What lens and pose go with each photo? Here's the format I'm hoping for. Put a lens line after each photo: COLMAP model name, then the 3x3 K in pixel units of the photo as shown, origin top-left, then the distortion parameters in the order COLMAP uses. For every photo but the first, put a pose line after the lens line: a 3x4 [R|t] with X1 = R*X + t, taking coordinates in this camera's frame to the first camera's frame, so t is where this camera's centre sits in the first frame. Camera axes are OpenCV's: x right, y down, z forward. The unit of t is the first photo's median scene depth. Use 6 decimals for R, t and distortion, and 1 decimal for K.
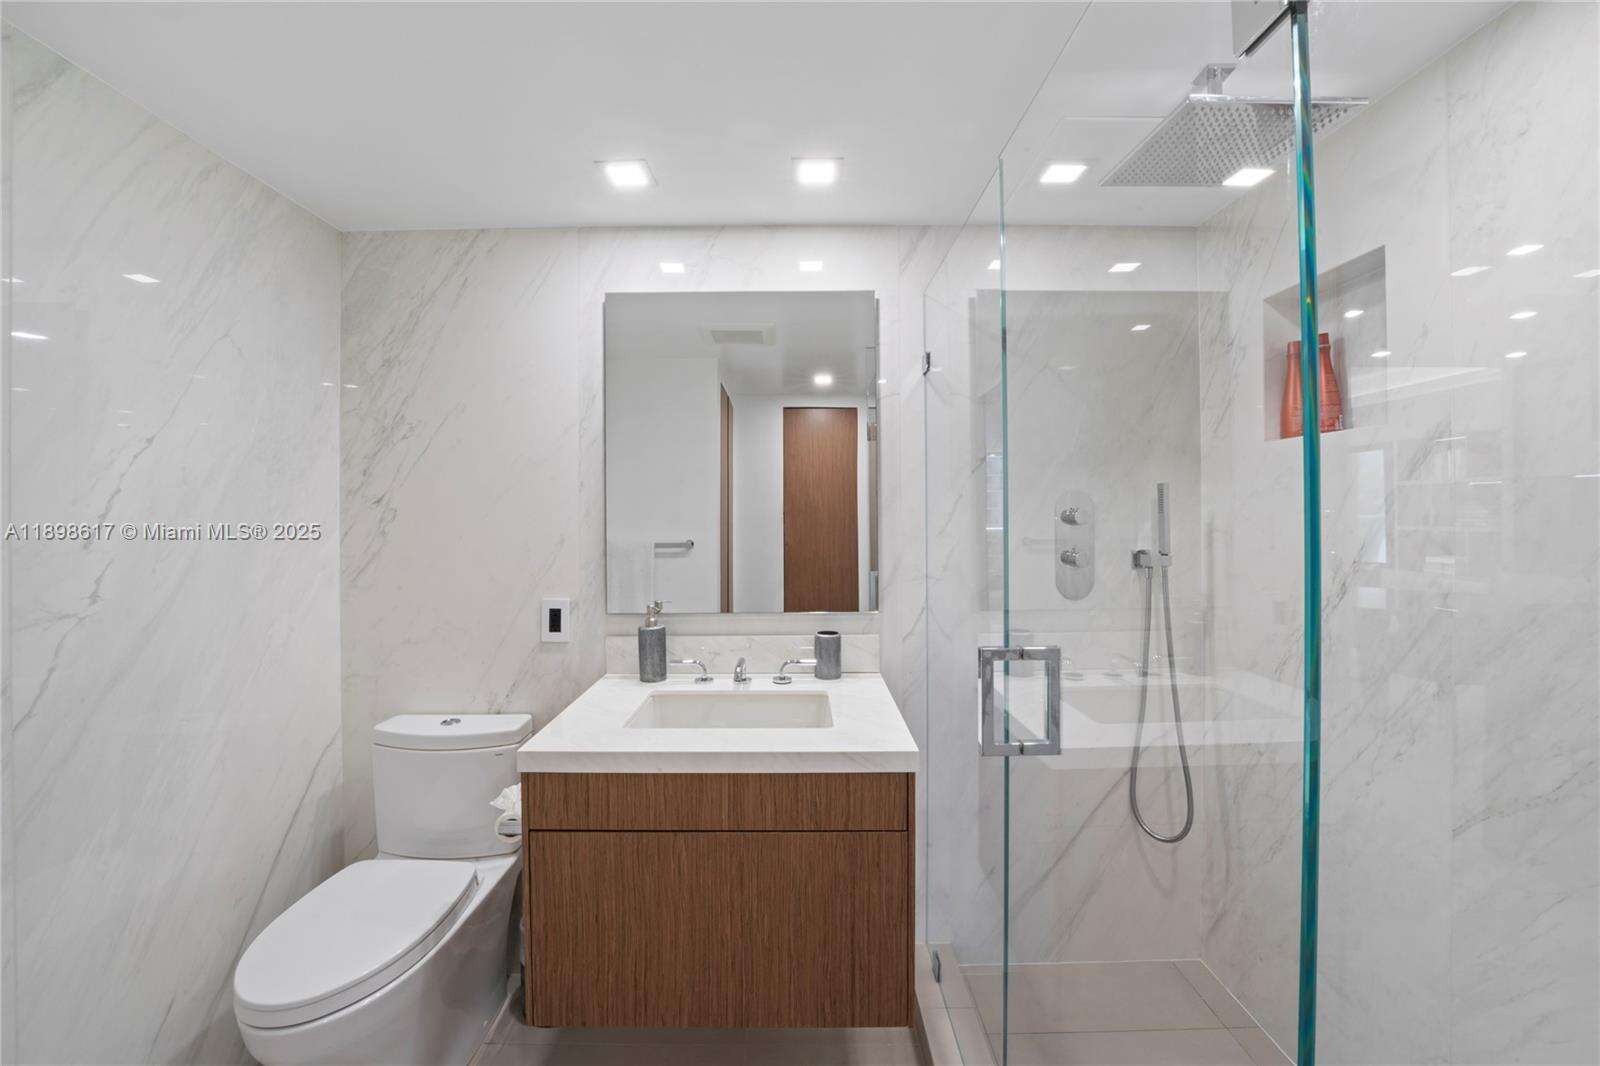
lens RADIAL K [[663.8, 0, 797.8], [0, 663.8, 520.5], [0, 0, 1]] dist [-0.029309, 0.005142]
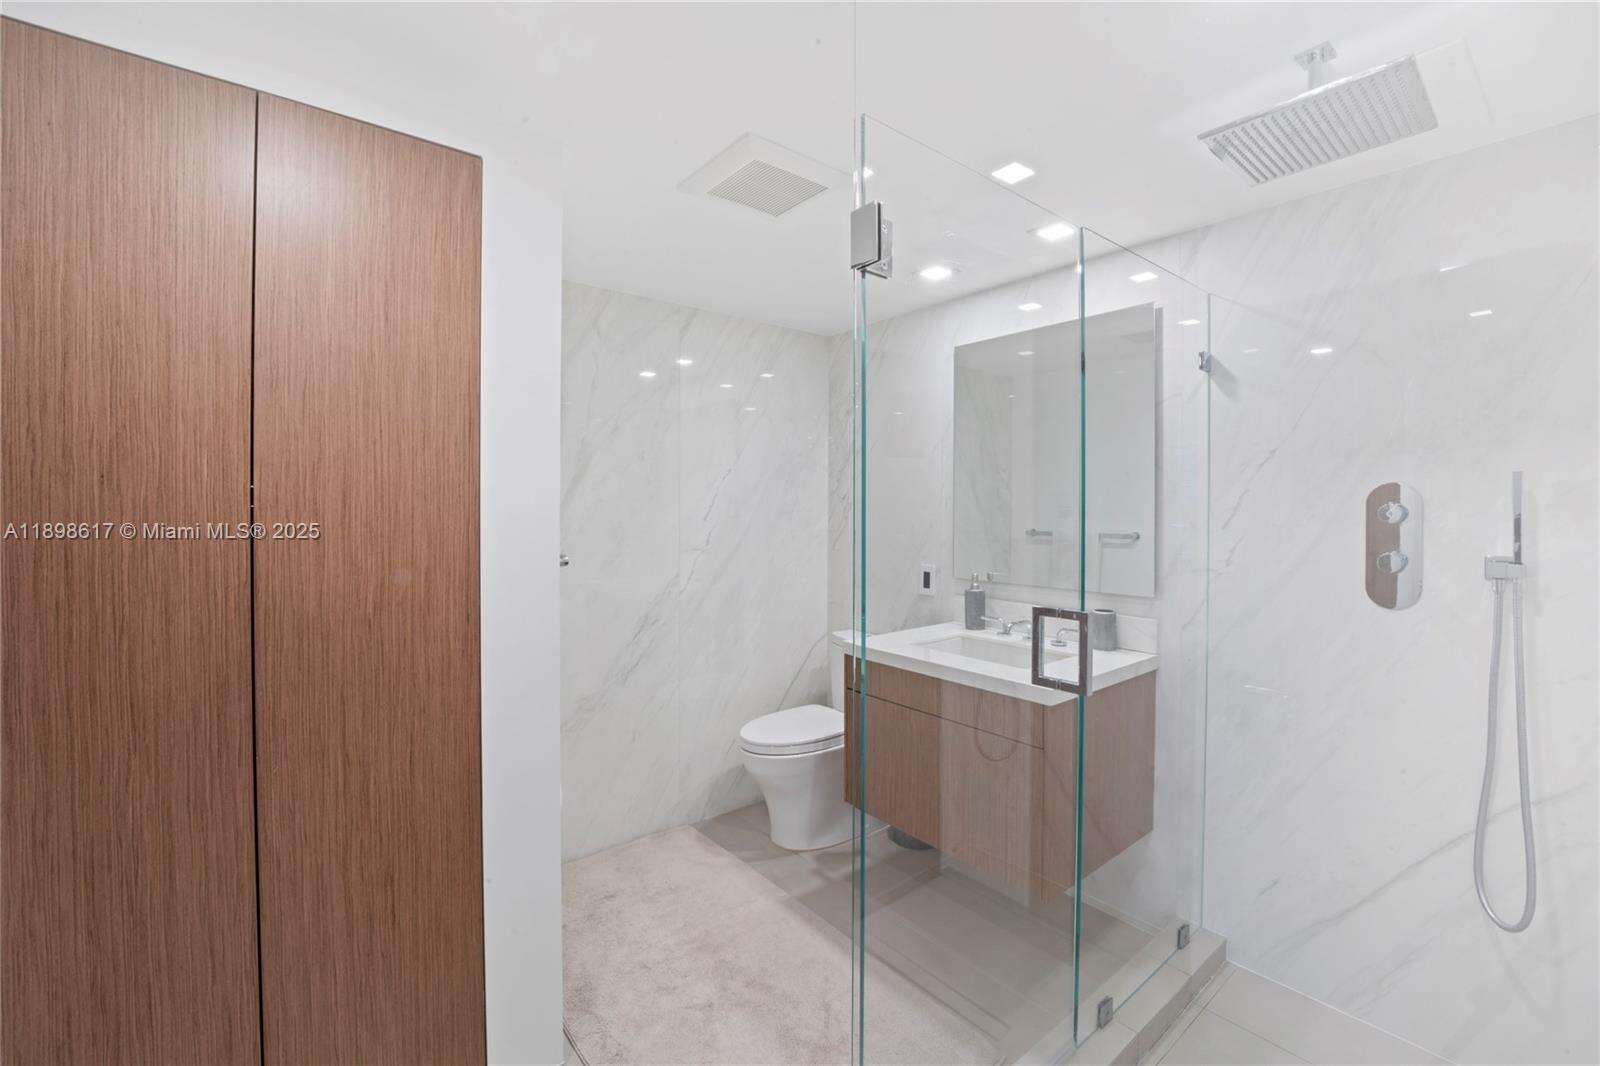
lens RADIAL K [[664.0, 0, 794.8], [0, 664.0, 516.7], [0, 0, 1]] dist [-0.023265, 0.000845]
pose [[0.626023, 0.016764, -0.779624, 0.590134], [-0.012529, 0.999856, 0.011439, 0.000216], [0.779704, 0.002607, 0.626143, -0.133533]]
